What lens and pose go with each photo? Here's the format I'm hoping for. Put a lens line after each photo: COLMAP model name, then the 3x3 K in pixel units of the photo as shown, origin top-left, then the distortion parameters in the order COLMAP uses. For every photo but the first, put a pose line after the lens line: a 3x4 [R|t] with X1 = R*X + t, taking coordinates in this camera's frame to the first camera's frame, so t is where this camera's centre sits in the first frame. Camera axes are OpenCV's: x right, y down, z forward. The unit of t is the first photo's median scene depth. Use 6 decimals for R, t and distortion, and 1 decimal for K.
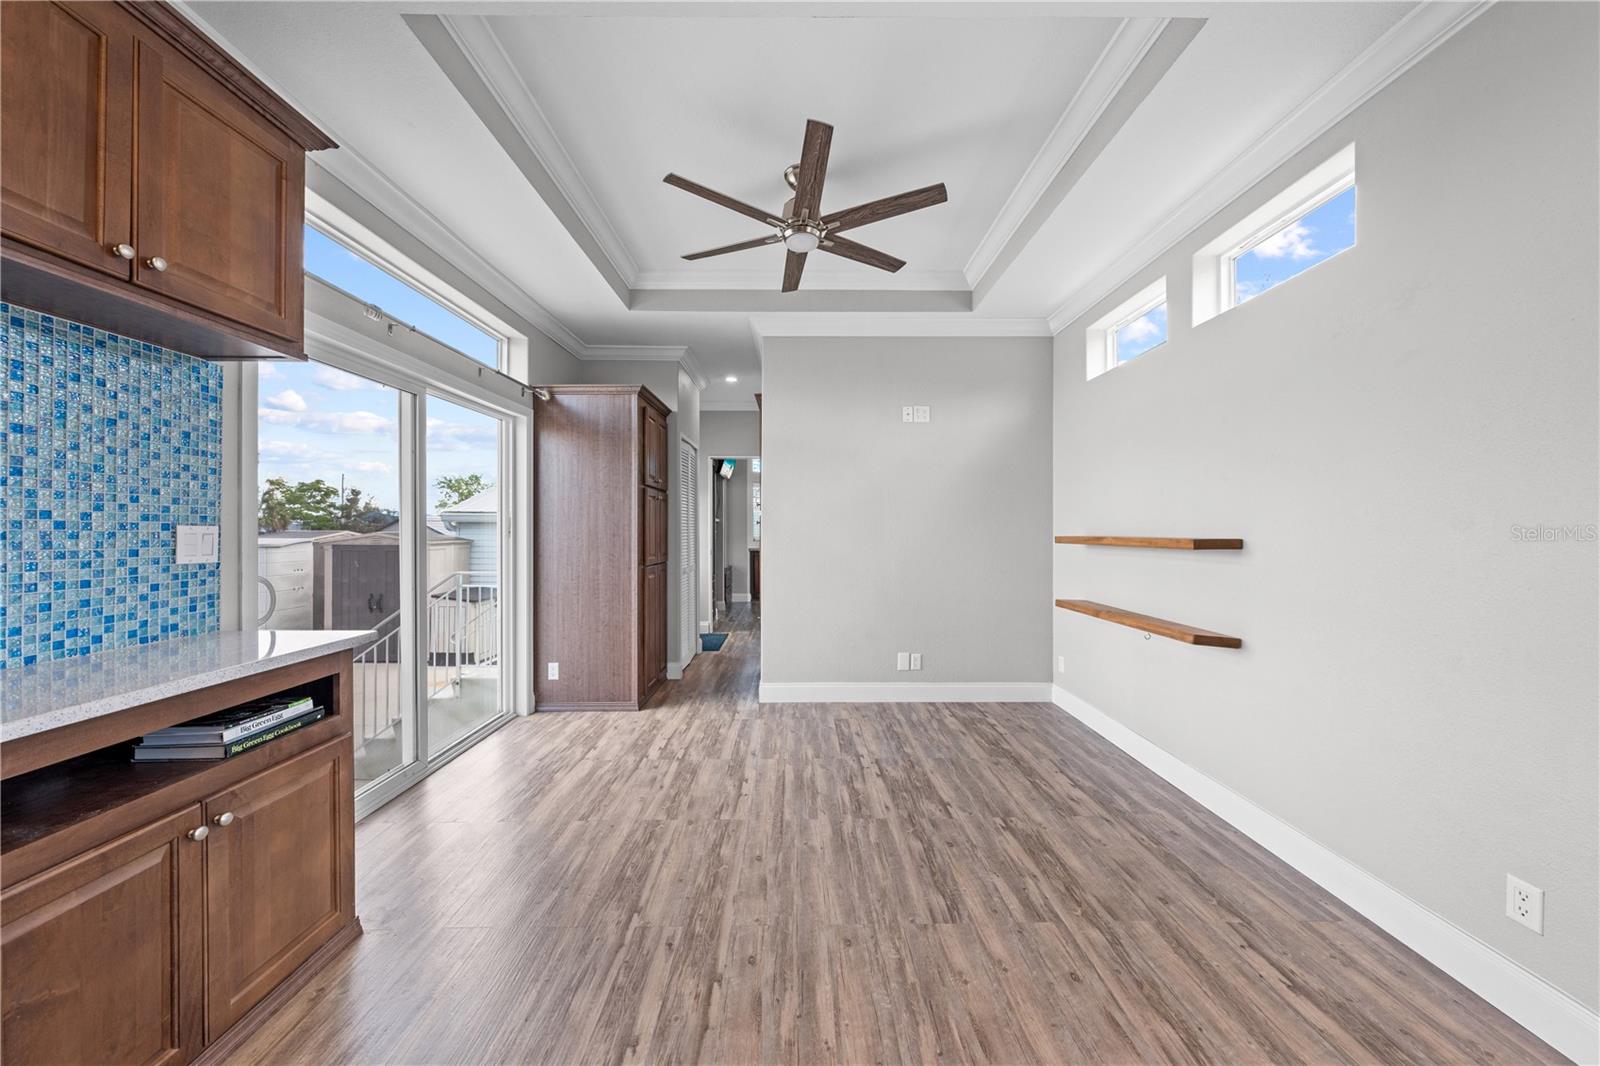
lens RADIAL K [[540.7, 0, 801.0], [0, 540.7, 528.8], [0, 0, 1]] dist [-0.005837, 0.001072]
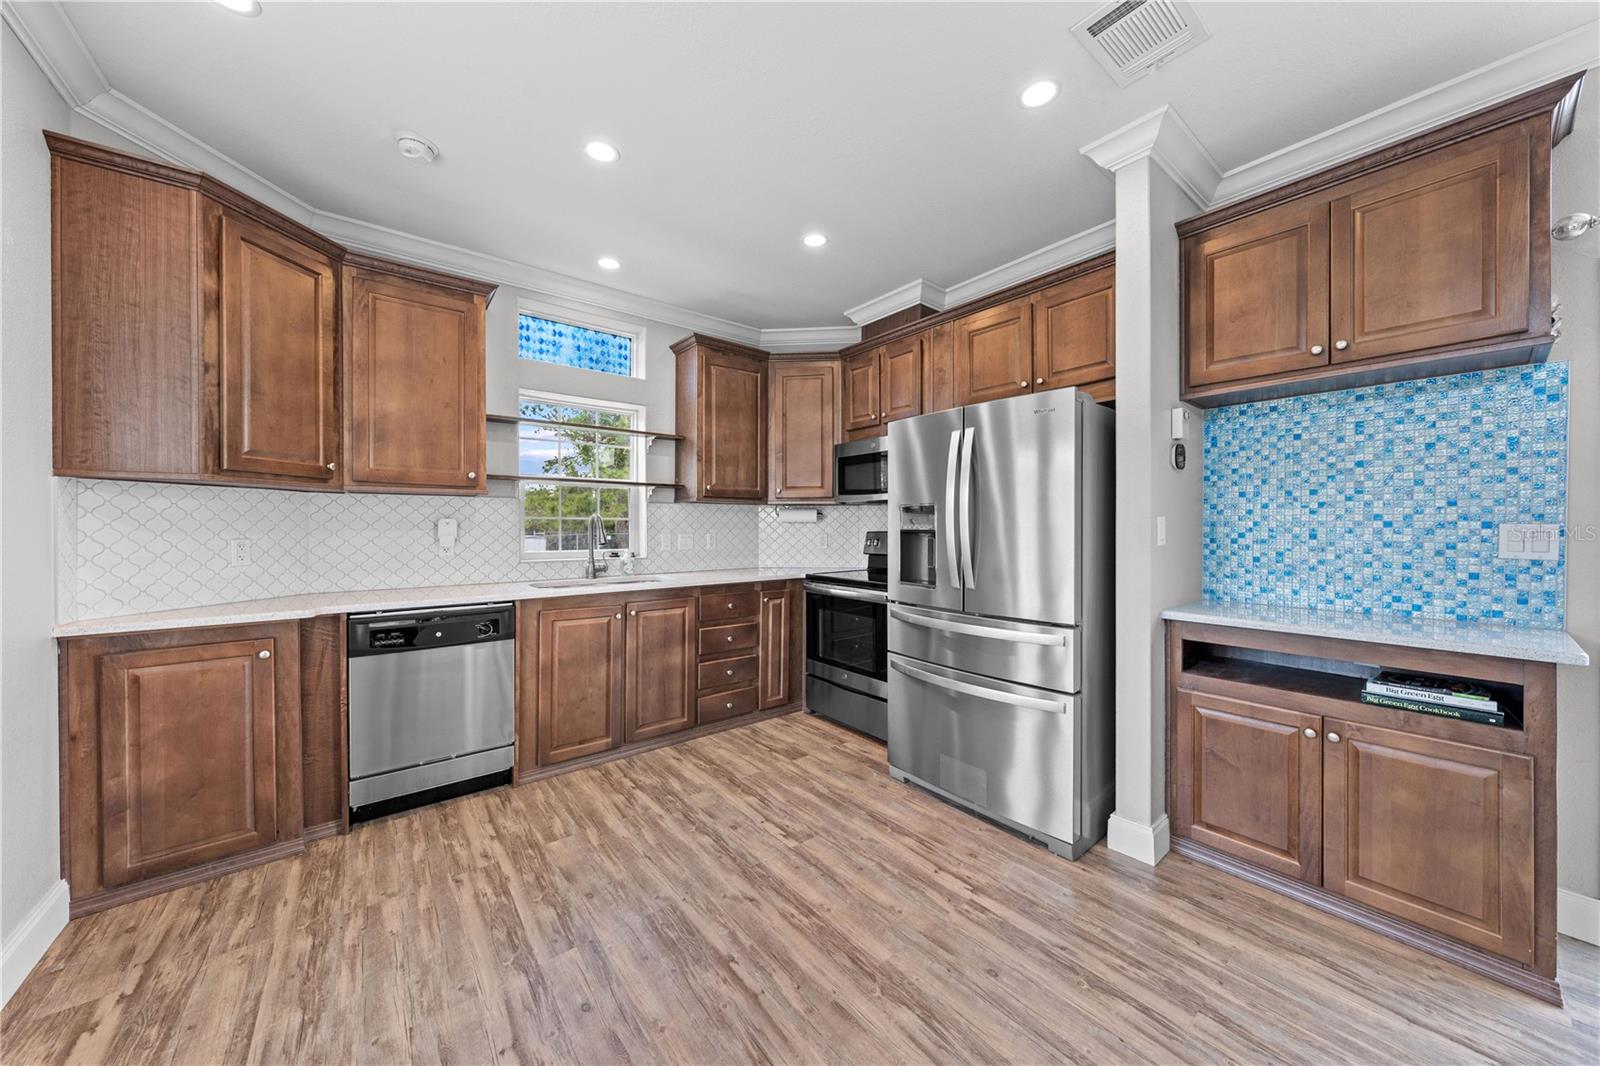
lens RADIAL K [[540.7, 0, 802.0], [0, 540.7, 527.5], [0, 0, 1]] dist [-0.005837, 0.001072]
pose [[-0.787190, 0.001855, -0.616708, 0.414411], [0.000820, 0.999998, 0.001960, -0.001073], [0.616710, 0.001037, -0.787190, 0.606731]]
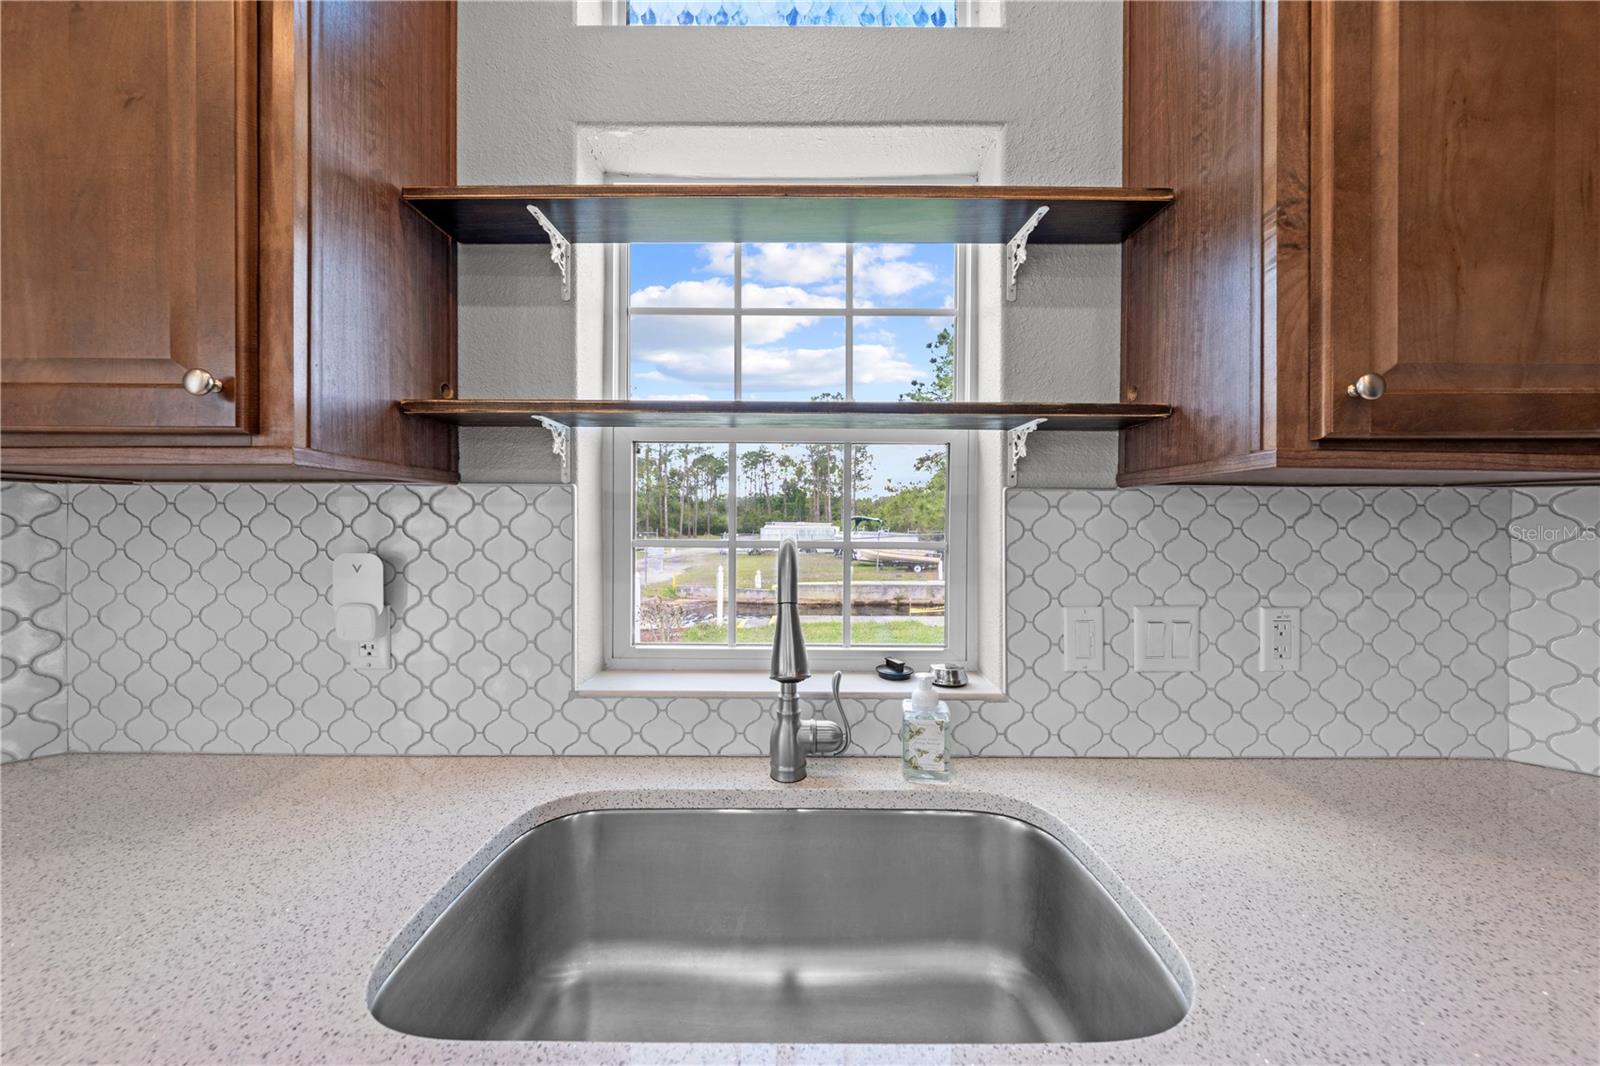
lens RADIAL K [[540.7, 0, 800.8], [0, 540.7, 525.8], [0, 0, 1]] dist [-0.005837, 0.001072]
pose [[-0.999969, -0.003363, 0.007106, 0.001048], [-0.003325, 0.999981, 0.005252, -0.039625], [-0.007124, 0.005228, -0.999961, -0.381857]]
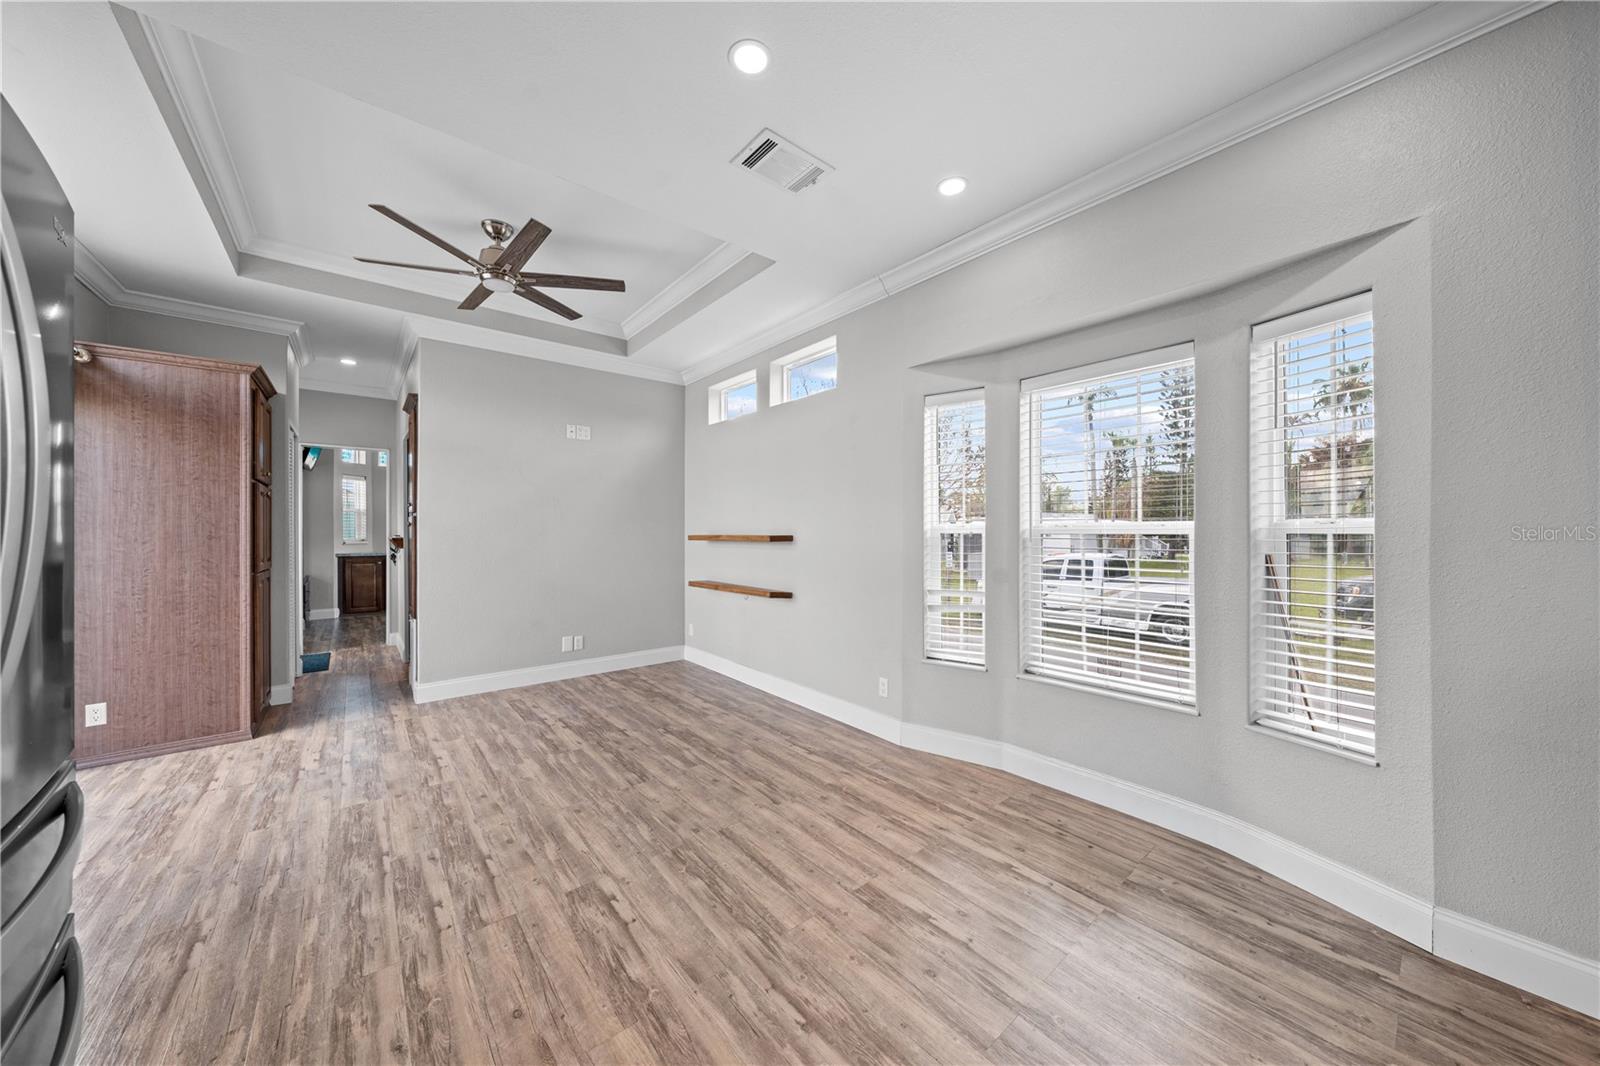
lens RADIAL K [[540.7, 0, 800.0], [0, 540.7, 531.4], [0, 0, 1]] dist [-0.005837, 0.001072]
pose [[0.776378, -0.002470, 0.630262, -0.233499], [0.001241, 0.999996, 0.002390, 0.002542], [-0.630266, -0.001074, 0.776379, -0.329729]]
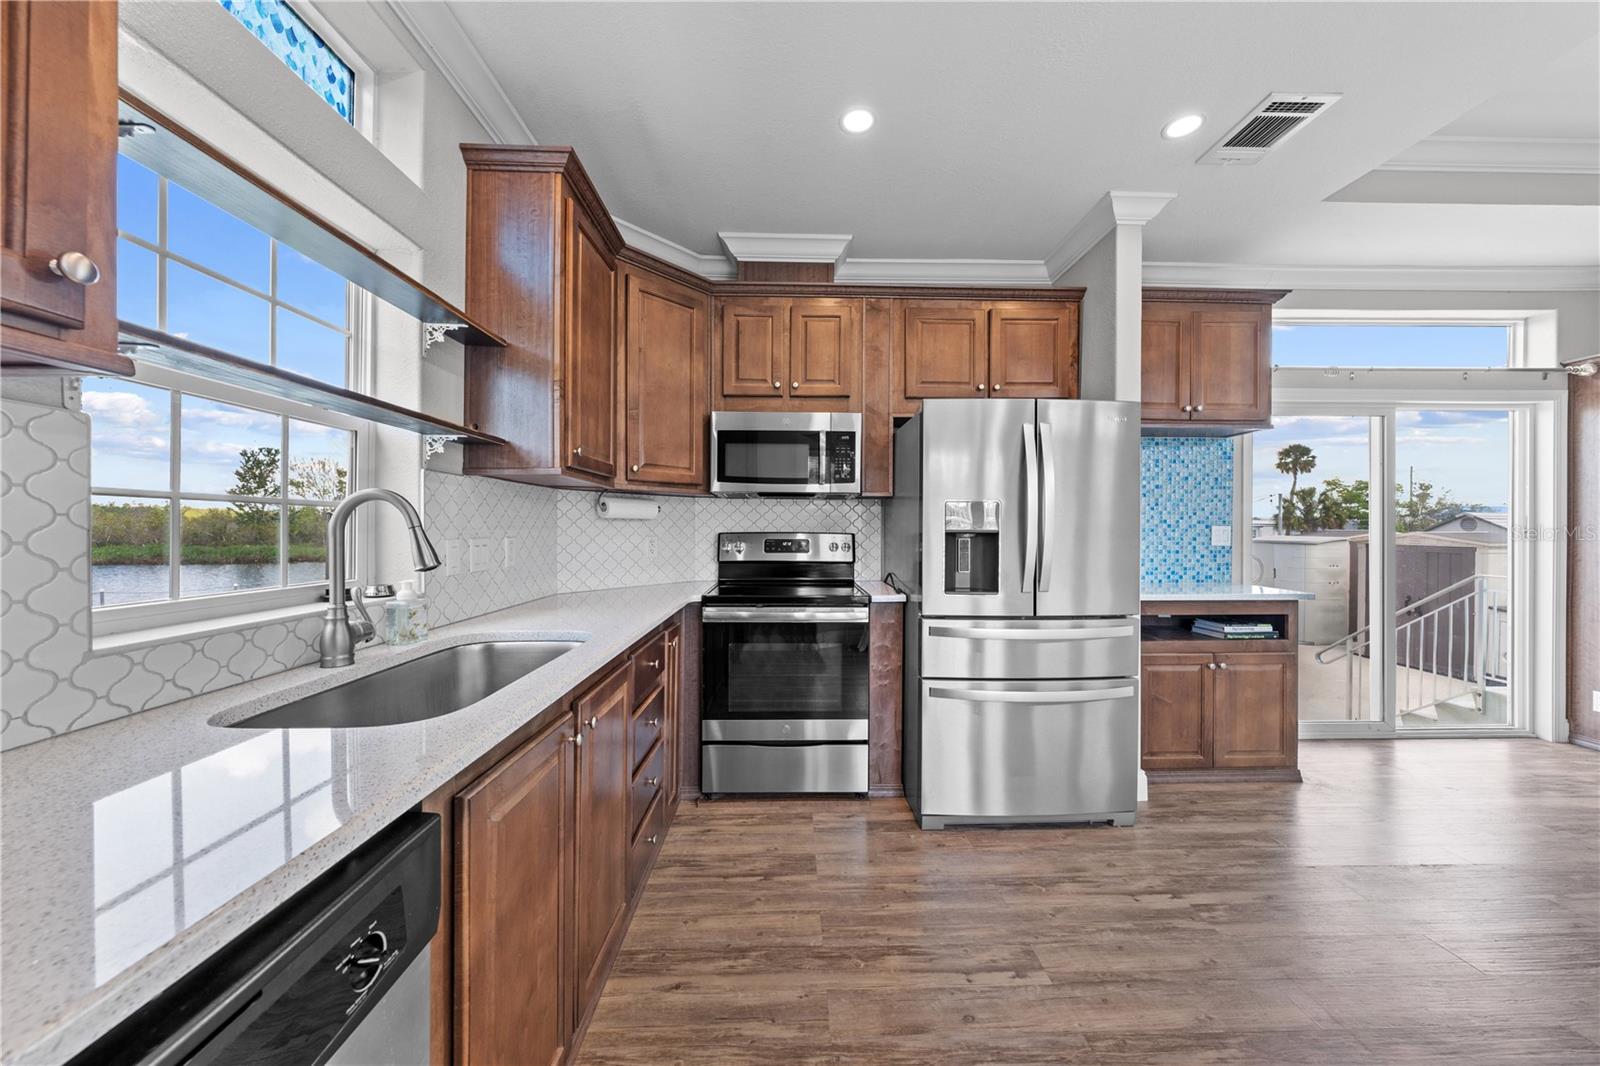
lens RADIAL K [[540.7, 0, 799.9], [0, 540.7, 528.5], [0, 0, 1]] dist [-0.005837, 0.001072]
pose [[0.012967, 0.001703, -0.999914, 0.491428], [-0.002261, 0.999996, 0.001674, 0.002359], [0.999913, 0.002239, 0.012970, -0.331512]]
